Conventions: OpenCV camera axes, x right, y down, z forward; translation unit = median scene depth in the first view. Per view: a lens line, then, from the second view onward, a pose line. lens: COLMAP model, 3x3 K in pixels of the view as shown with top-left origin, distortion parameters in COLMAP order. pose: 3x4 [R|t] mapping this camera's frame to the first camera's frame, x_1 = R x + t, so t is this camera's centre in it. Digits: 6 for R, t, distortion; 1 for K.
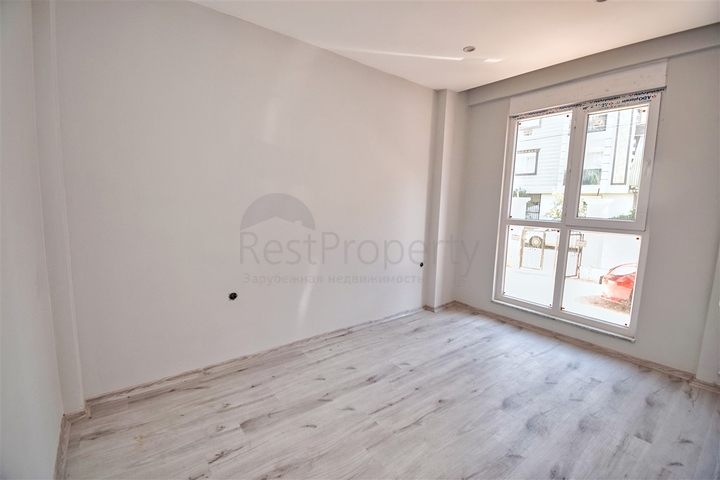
lens RADIAL K [[328.2, 0, 360.0], [0, 328.2, 240.0], [0, 0, 1]] dist [-0.000697, -0.000215]
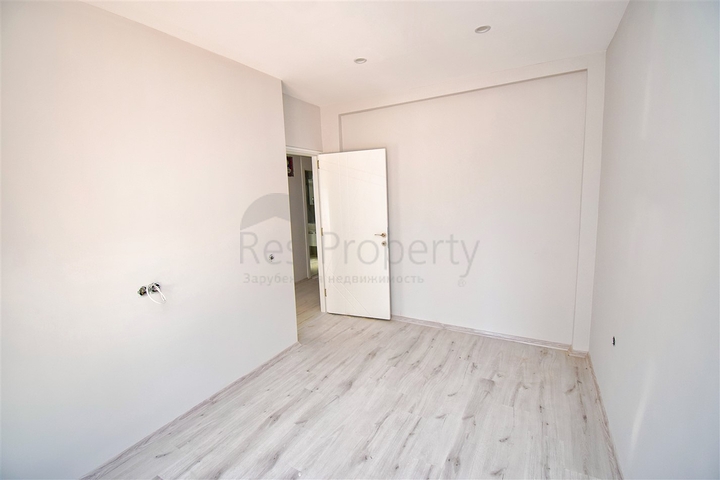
lens RADIAL K [[328.2, 0, 360.0], [0, 328.2, 240.0], [0, 0, 1]] dist [-0.000697, -0.000215]
pose [[-0.926703, 0.058749, -0.371175, 0.588254], [-0.034464, 0.970256, 0.239617, -0.300040], [0.374212, 0.234846, -0.897114, 1.761202]]
